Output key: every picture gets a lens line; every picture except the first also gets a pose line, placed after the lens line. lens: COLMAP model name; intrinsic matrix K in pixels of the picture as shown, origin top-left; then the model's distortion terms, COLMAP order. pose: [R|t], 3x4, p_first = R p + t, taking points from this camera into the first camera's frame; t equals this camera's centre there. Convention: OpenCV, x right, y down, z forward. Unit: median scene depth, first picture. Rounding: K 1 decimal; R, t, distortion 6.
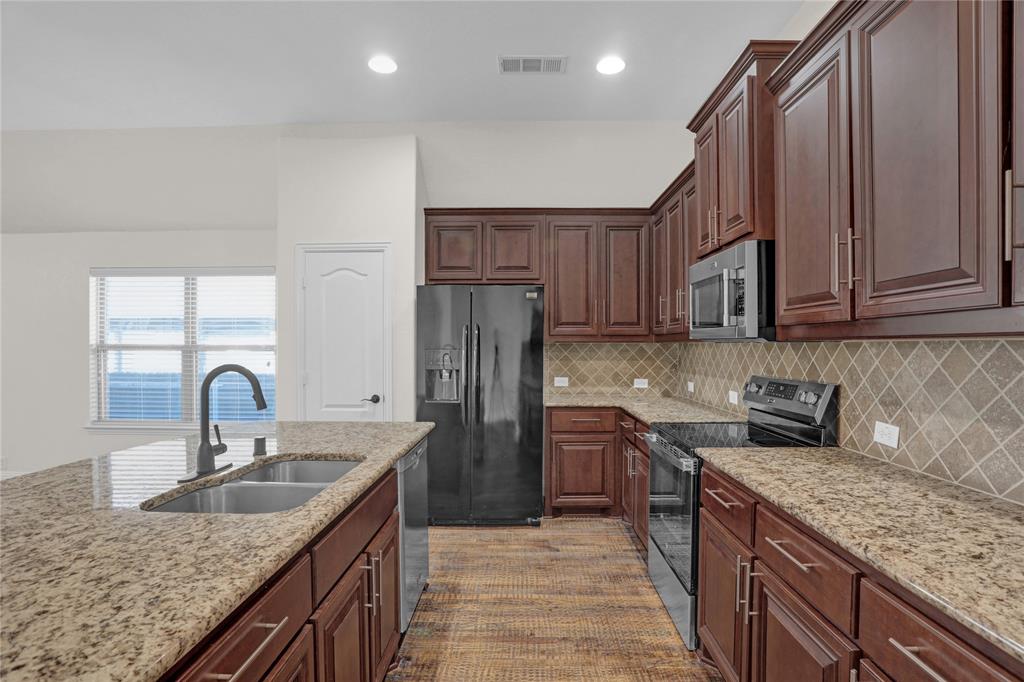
lens RADIAL K [[522.9, 0, 504.0], [0, 522.9, 345.1], [0, 0, 1]] dist [-0.051462, 0.016190]
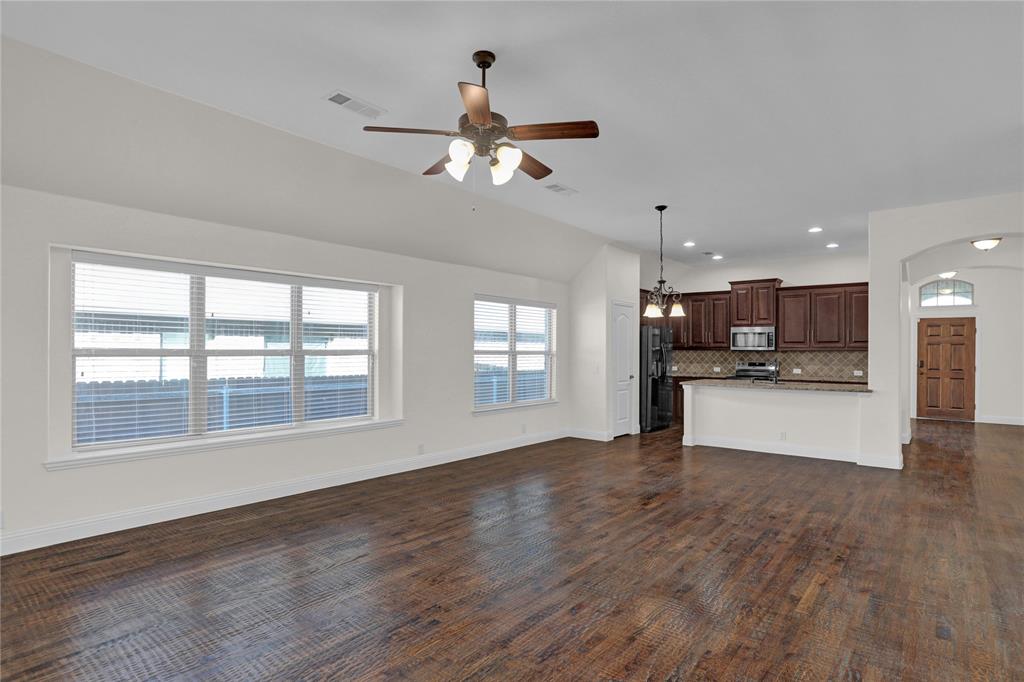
lens RADIAL K [[554.4, 0, 508.9], [0, 554.4, 344.6], [0, 0, 1]] dist [-0.048420, 0.014779]
pose [[0.605575, 0.010913, 0.795713, -2.334244], [-0.006160, 0.999940, -0.009026, -0.003844], [-0.795764, 0.000564, 0.605606, 0.026556]]
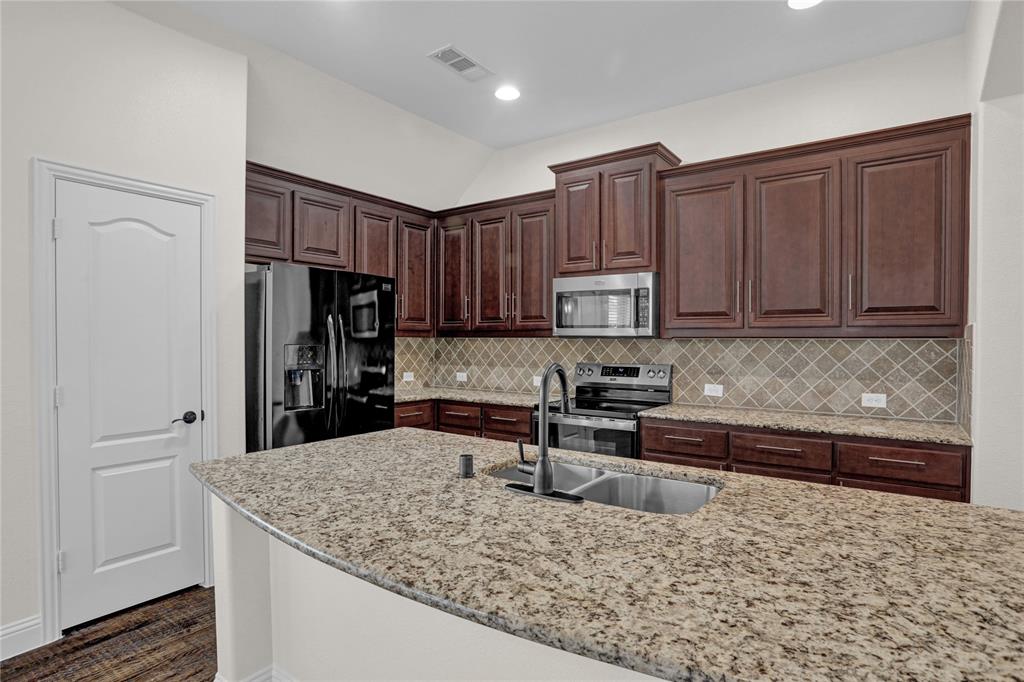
lens RADIAL K [[554.4, 0, 519.9], [0, 554.4, 342.2], [0, 0, 1]] dist [-0.048420, 0.014779]
pose [[0.548094, -0.002240, 0.836414, -0.609375], [-0.004188, 0.999977, 0.005423, -0.002155], [-0.836406, -0.006475, 0.548072, 0.239527]]
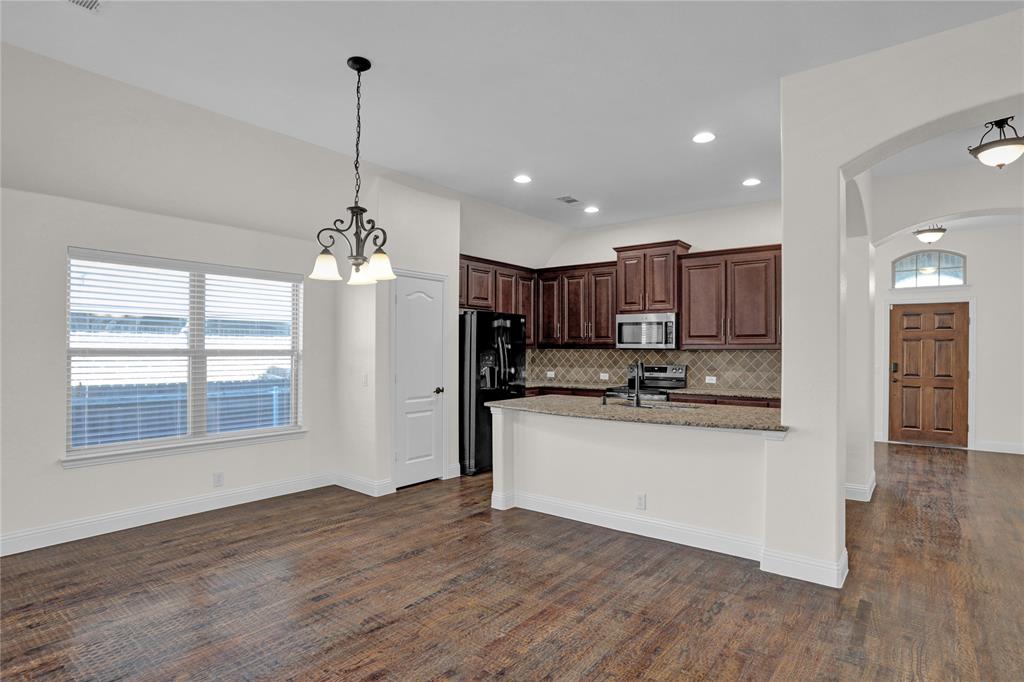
lens RADIAL K [[554.4, 0, 522.8], [0, 554.4, 345.0], [0, 0, 1]] dist [-0.048420, 0.014779]
pose [[0.573870, 0.008501, 0.818902, -1.291157], [-0.004920, 0.999964, -0.006933, -0.005207], [-0.818932, -0.000050, 0.573891, -0.001021]]
